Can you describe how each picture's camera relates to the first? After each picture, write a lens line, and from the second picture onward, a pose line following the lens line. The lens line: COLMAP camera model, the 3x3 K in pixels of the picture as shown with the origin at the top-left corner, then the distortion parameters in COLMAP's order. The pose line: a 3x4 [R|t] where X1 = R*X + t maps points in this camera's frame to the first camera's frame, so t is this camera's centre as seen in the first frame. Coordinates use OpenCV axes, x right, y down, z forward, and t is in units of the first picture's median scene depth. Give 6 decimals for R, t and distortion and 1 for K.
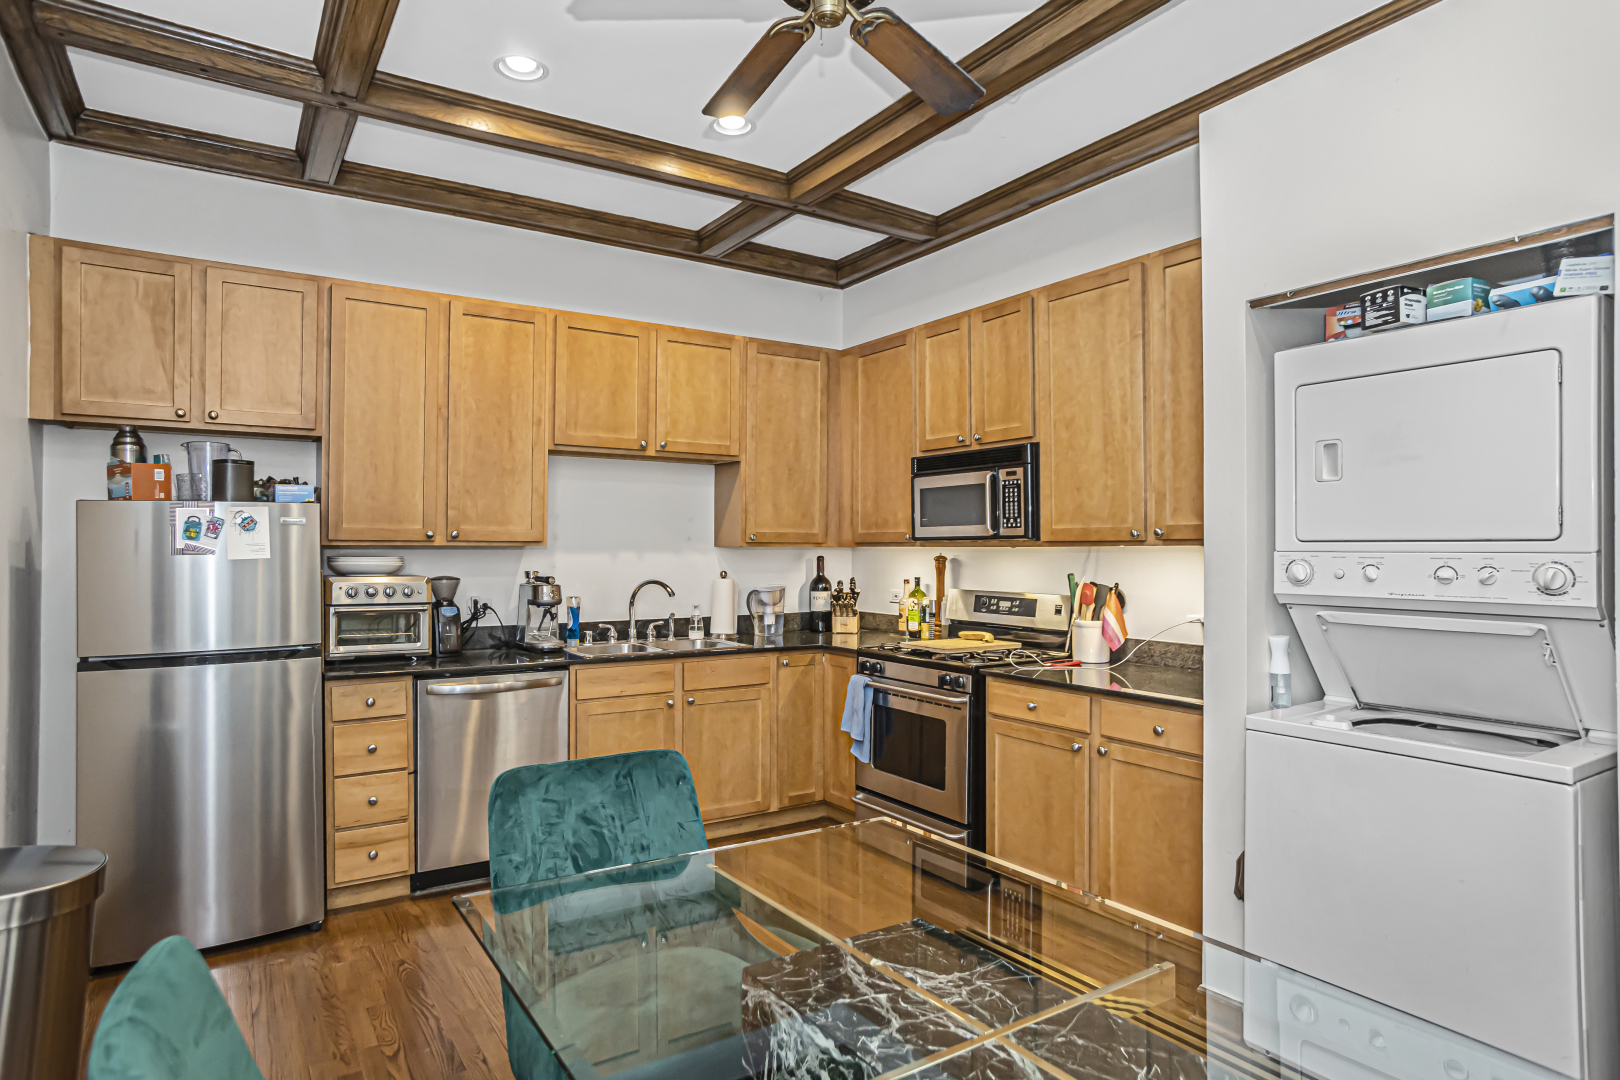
lens RADIAL K [[911.4, 0, 802.9], [0, 911.4, 539.4], [0, 0, 1]] dist [-0.019837, 0.001519]
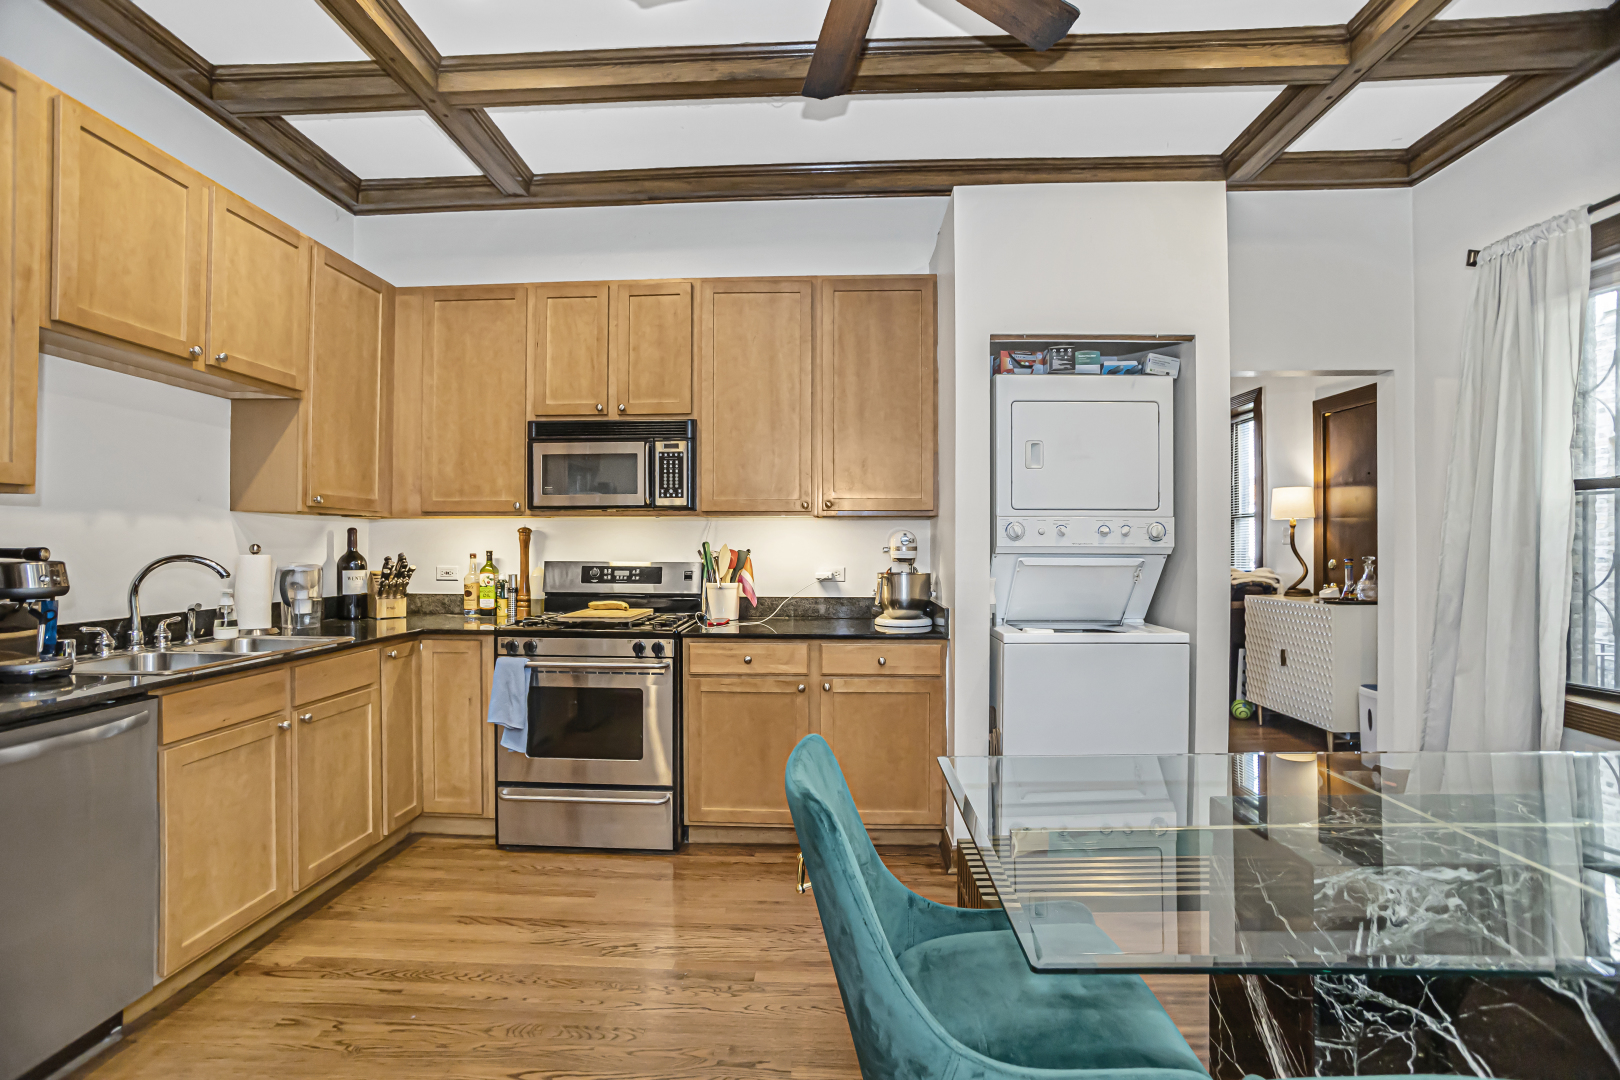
lens RADIAL K [[775.9, 0, 784.8], [0, 775.9, 543.7], [0, 0, 1]] dist [-0.059898, 0.032664]
pose [[0.596644, 0.000468, 0.802506, -0.376220], [-0.009189, 0.999938, 0.006248, 0.030470], [-0.802454, -0.011102, 0.596611, 0.330836]]
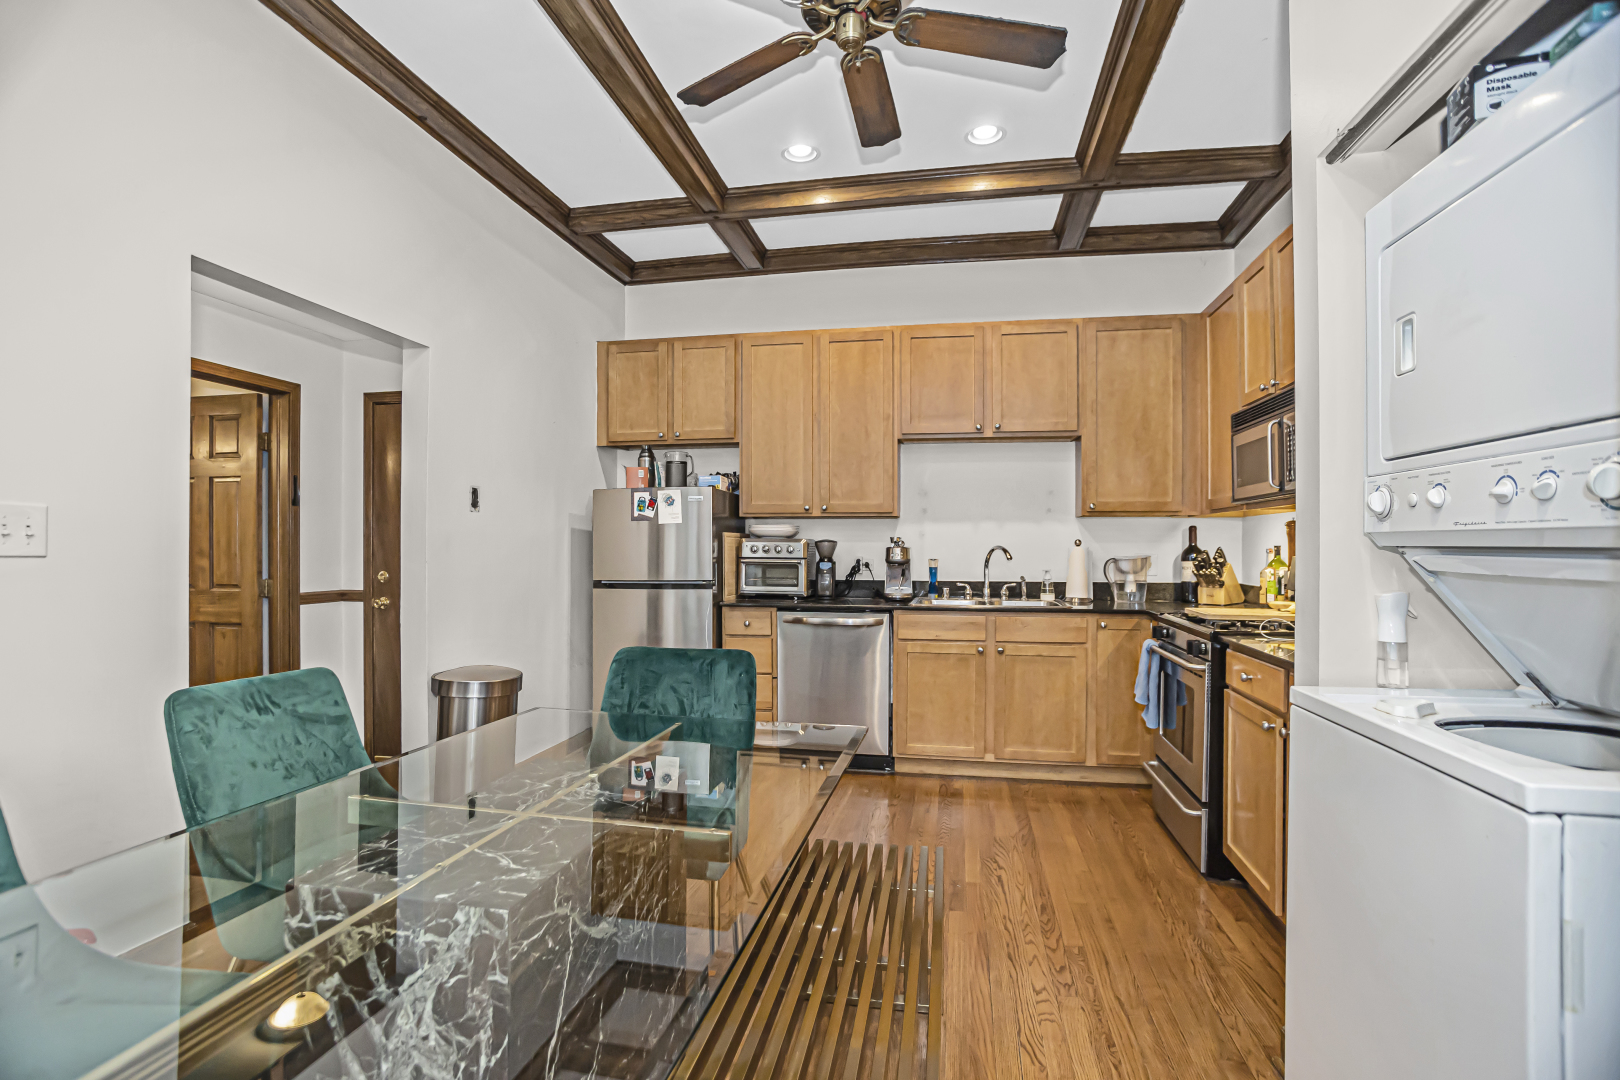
lens RADIAL K [[797.0, 0, 801.3], [0, 797.0, 543.1], [0, 0, 1]] dist [-0.059137, 0.037064]
pose [[0.719759, 0.000177, -0.694224, 0.376145], [0.005229, 0.999970, 0.005676, 0.036596], [0.694205, -0.007716, 0.719736, 0.120175]]
